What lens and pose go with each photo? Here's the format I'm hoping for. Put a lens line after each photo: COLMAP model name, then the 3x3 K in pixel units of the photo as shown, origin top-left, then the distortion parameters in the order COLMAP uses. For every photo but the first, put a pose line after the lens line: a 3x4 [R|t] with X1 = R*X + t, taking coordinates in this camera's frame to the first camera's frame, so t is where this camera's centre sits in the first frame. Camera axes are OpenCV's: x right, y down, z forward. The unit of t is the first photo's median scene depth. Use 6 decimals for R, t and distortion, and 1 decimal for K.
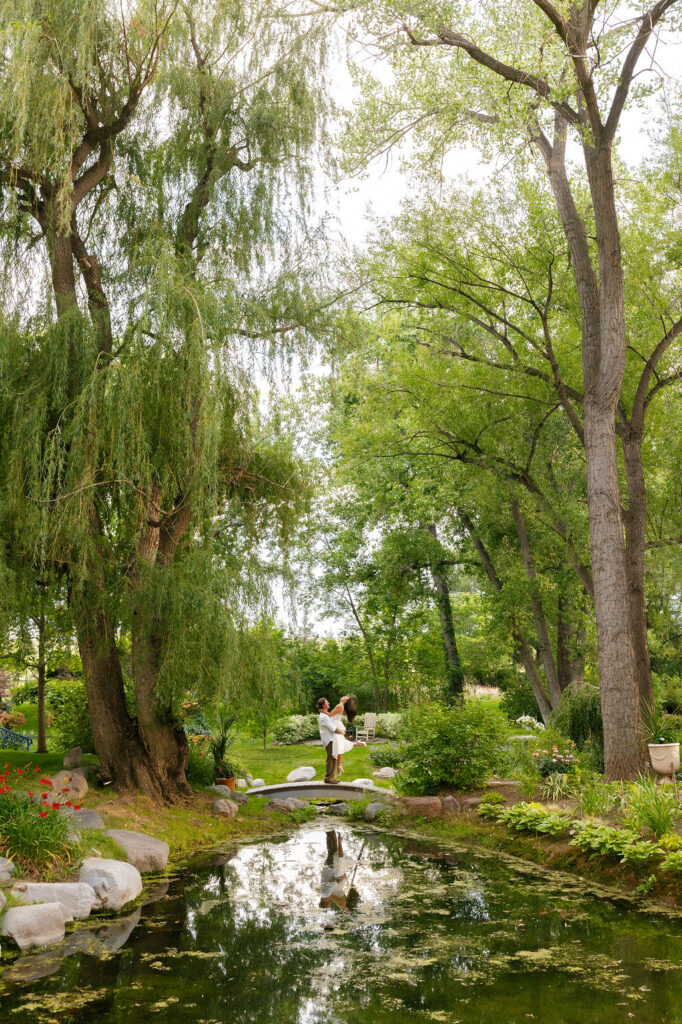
lens RADIAL K [[941.5, 0, 307.4], [0, 941.5, 512.1], [0, 0, 1]] dist [0.001571, -0.005768]
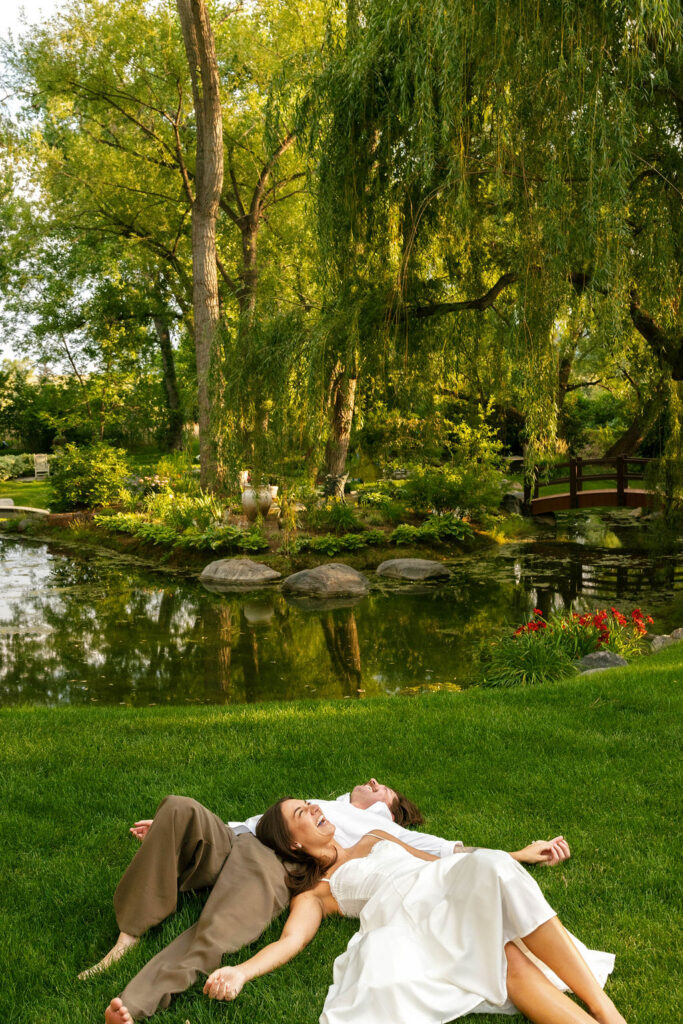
lens RADIAL K [[1051.6, 0, 311.7], [0, 1051.6, 478.2], [0, 0, 1]] dist [0.010367, -0.004315]
pose [[0.978180, -0.014005, 0.207284, 0.090749], [-0.034703, 0.972694, 0.229484, -0.056530], [-0.204838, -0.231670, 0.950984, -0.269789]]
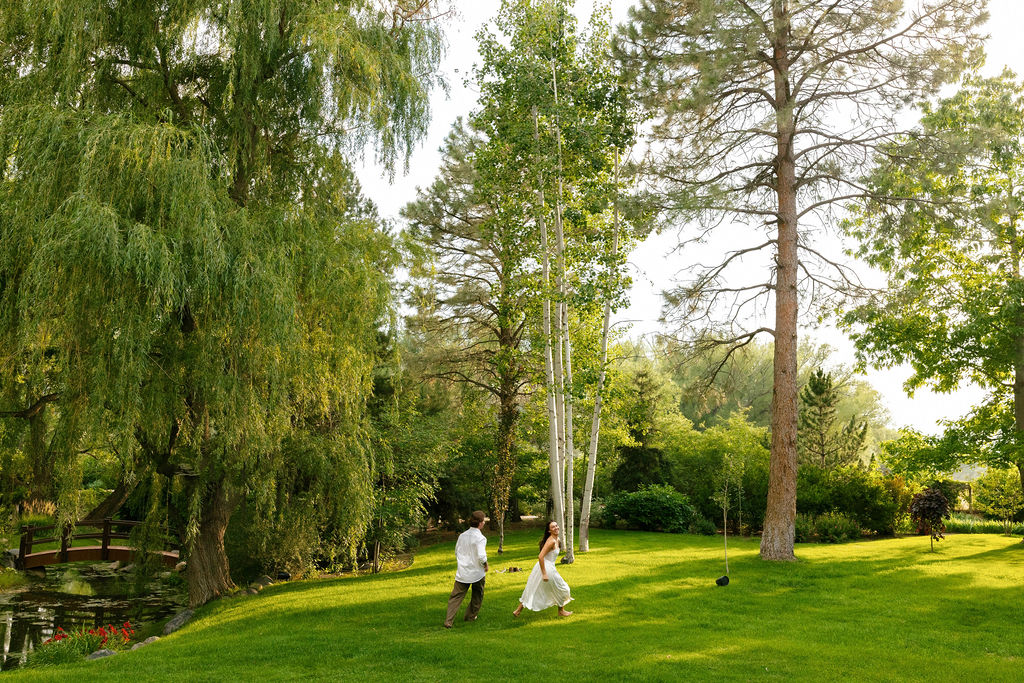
lens RADIAL K [[1005.5, 0, 515.4], [0, 1005.5, 344.1], [0, 0, 1]] dist [0.015568, -0.011408]
pose [[0.629311, 0.136589, 0.765057, -0.029165], [-0.179405, 0.983377, -0.027995, -0.105934], [-0.756163, -0.119638, 0.643354, -0.450115]]
